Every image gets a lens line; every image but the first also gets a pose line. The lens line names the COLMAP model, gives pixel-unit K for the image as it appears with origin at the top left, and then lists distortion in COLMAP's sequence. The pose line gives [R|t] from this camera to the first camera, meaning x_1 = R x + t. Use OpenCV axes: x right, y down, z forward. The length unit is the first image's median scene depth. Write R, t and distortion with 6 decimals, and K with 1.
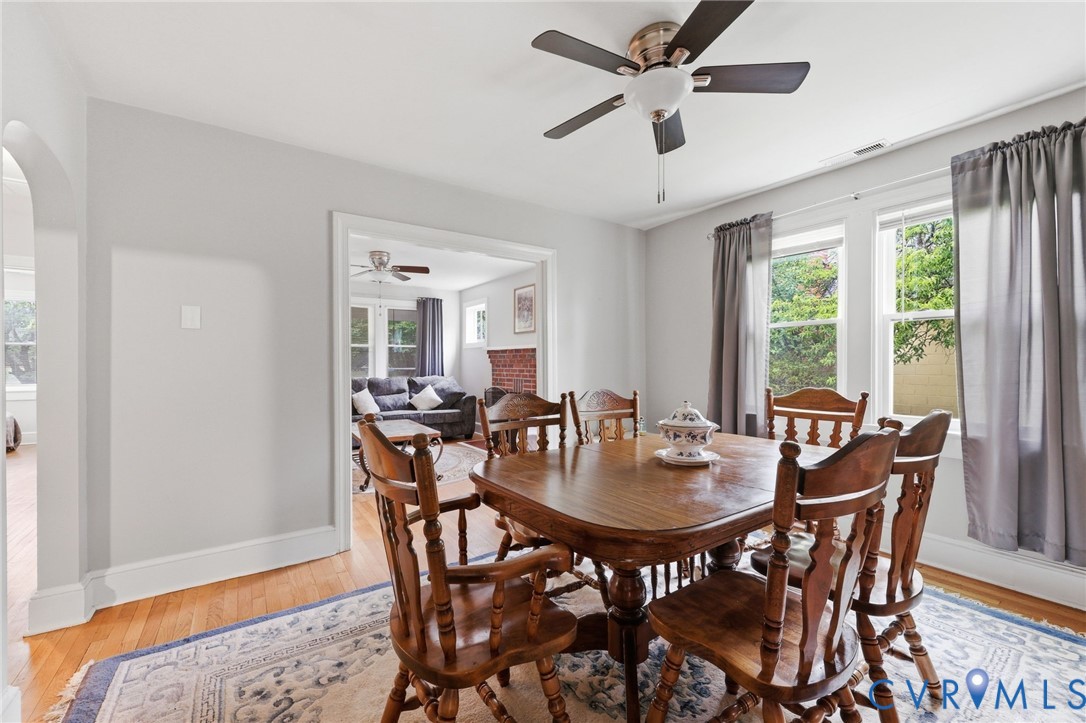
lens RADIAL K [[440.7, 0, 538.2], [0, 440.7, 359.7], [0, 0, 1]] dist [0.000280, 0.000129]
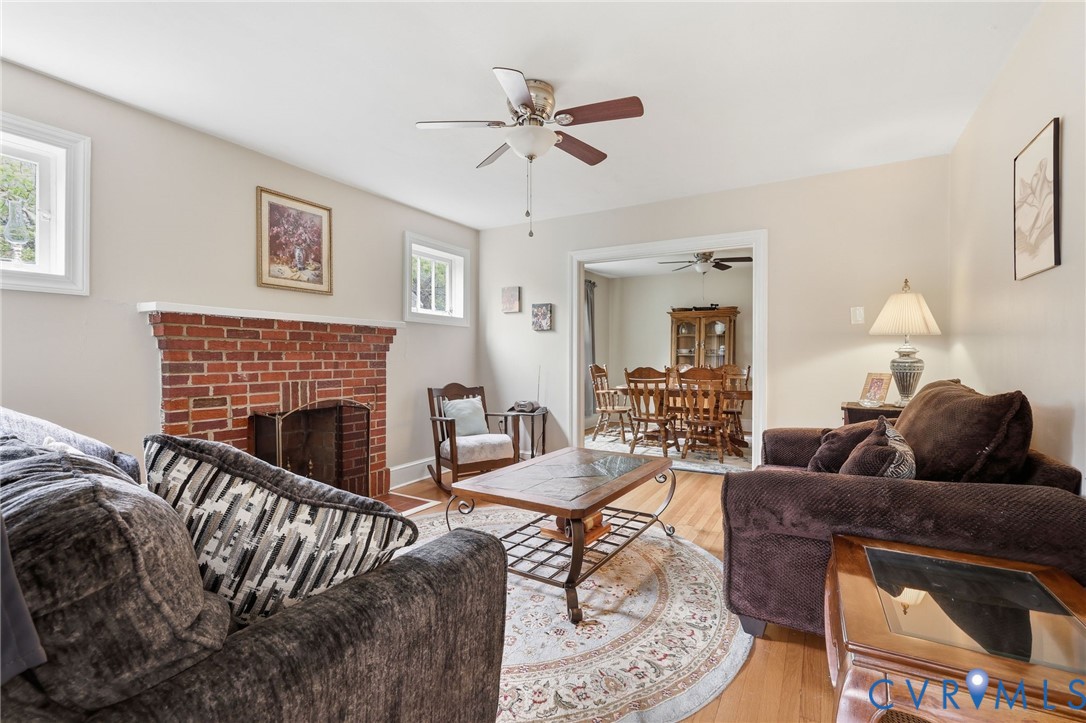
lens RADIAL K [[475.2, 0, 538.0], [0, 475.2, 354.8], [0, 0, 1]] dist [0.000553, -0.000099]
pose [[-0.425590, 0.001189, 0.904915, -0.584103], [-0.011230, 0.999915, -0.006595, 0.012153], [-0.904846, -0.012969, -0.425541, 0.892097]]
